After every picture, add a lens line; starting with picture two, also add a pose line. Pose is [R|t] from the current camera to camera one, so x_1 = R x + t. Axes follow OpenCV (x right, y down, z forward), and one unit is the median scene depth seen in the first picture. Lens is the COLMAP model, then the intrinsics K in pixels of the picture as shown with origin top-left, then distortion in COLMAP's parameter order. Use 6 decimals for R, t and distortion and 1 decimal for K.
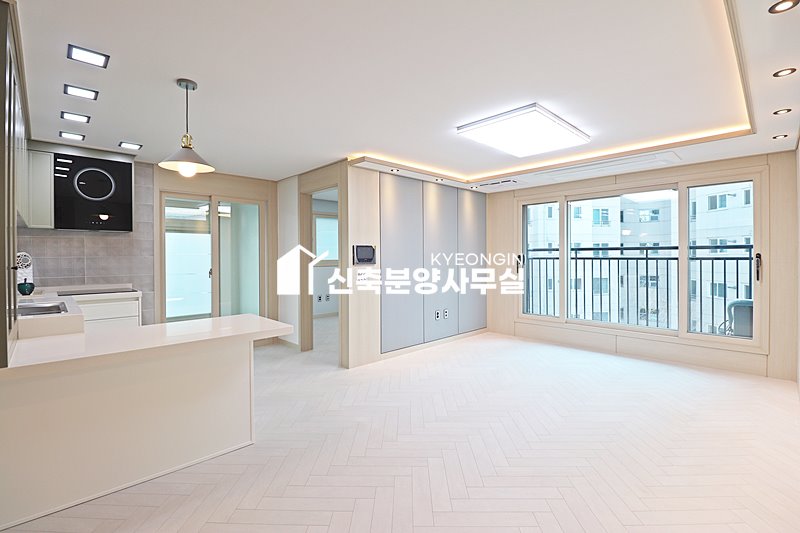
lens RADIAL K [[372.2, 0, 400.2], [0, 372.2, 258.6], [0, 0, 1]] dist [0.014368, -0.020513]
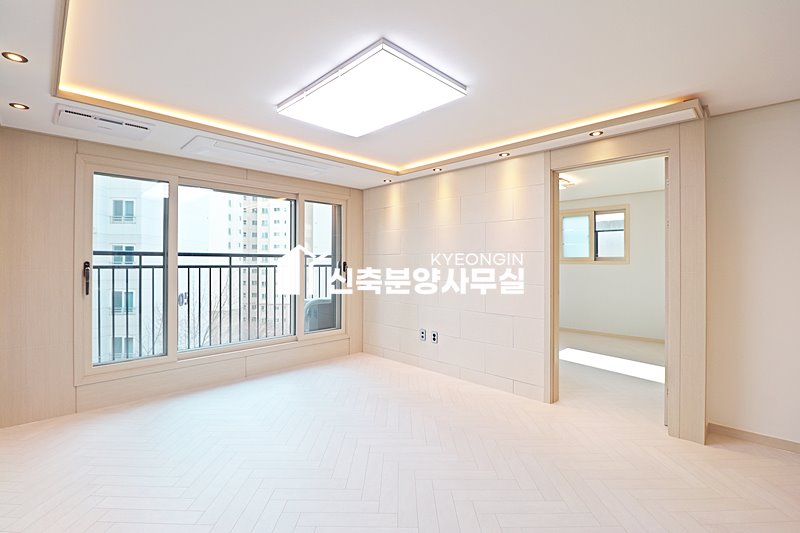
lens RADIAL K [[372.2, 0, 400.2], [0, 372.2, 258.6], [0, 0, 1]] dist [0.014368, -0.020513]
pose [[-0.017052, 0.017773, 0.999697, -0.306549], [0.006163, 0.999825, -0.017670, -0.000415], [-0.999836, 0.005860, -0.017158, 0.714698]]
